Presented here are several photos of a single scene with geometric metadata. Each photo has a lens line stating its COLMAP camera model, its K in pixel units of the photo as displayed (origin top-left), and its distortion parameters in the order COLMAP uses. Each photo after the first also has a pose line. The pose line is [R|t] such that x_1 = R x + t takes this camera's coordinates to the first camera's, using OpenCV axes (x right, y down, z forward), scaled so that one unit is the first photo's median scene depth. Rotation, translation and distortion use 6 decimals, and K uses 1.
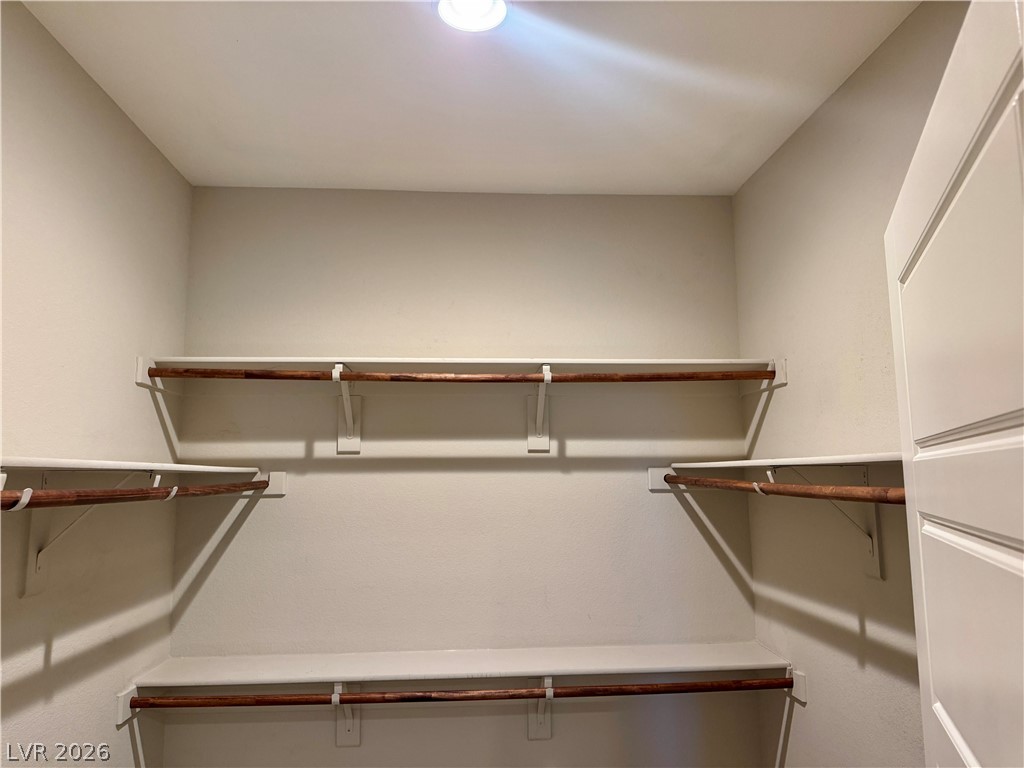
lens RADIAL K [[712.0, 0, 511.4], [0, 712.0, 381.4], [0, 0, 1]] dist [-0.005623, -0.001401]
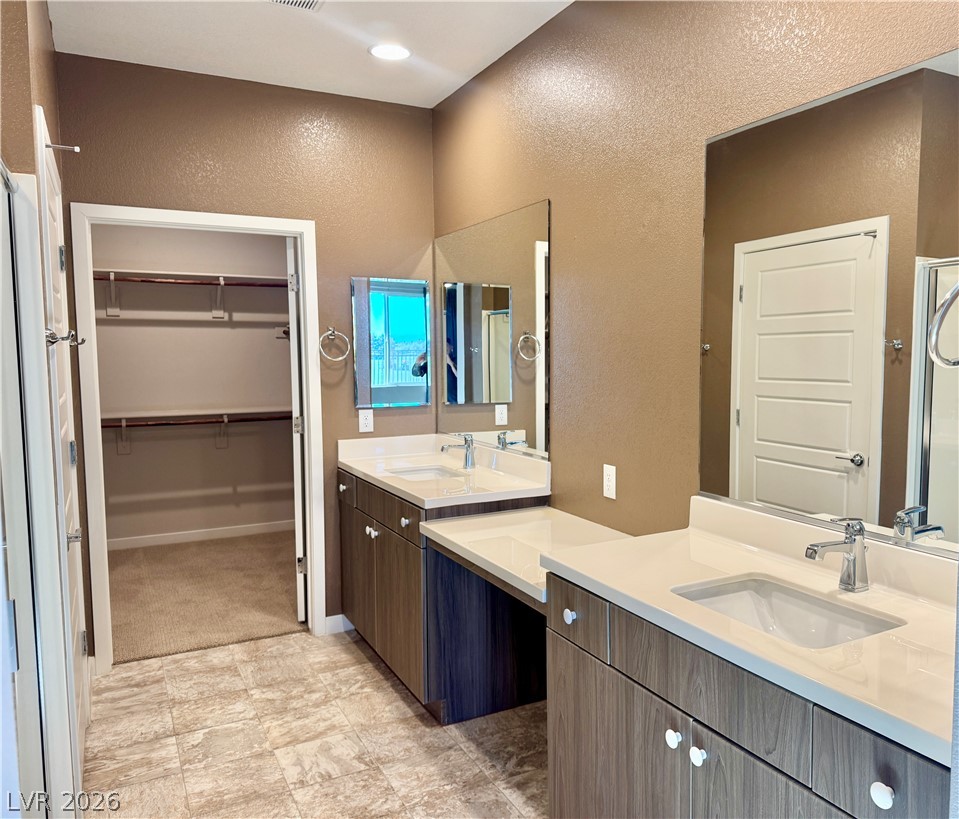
lens RADIAL K [[725.1, 0, 485.3], [0, 725.1, 405.0], [0, 0, 1]] dist [0.078332, 0.001927]
pose [[0.923553, -0.026656, 0.382543, -0.071747], [-0.053592, 0.978819, 0.197590, -0.124485], [-0.379707, -0.202987, 0.902562, -1.350526]]
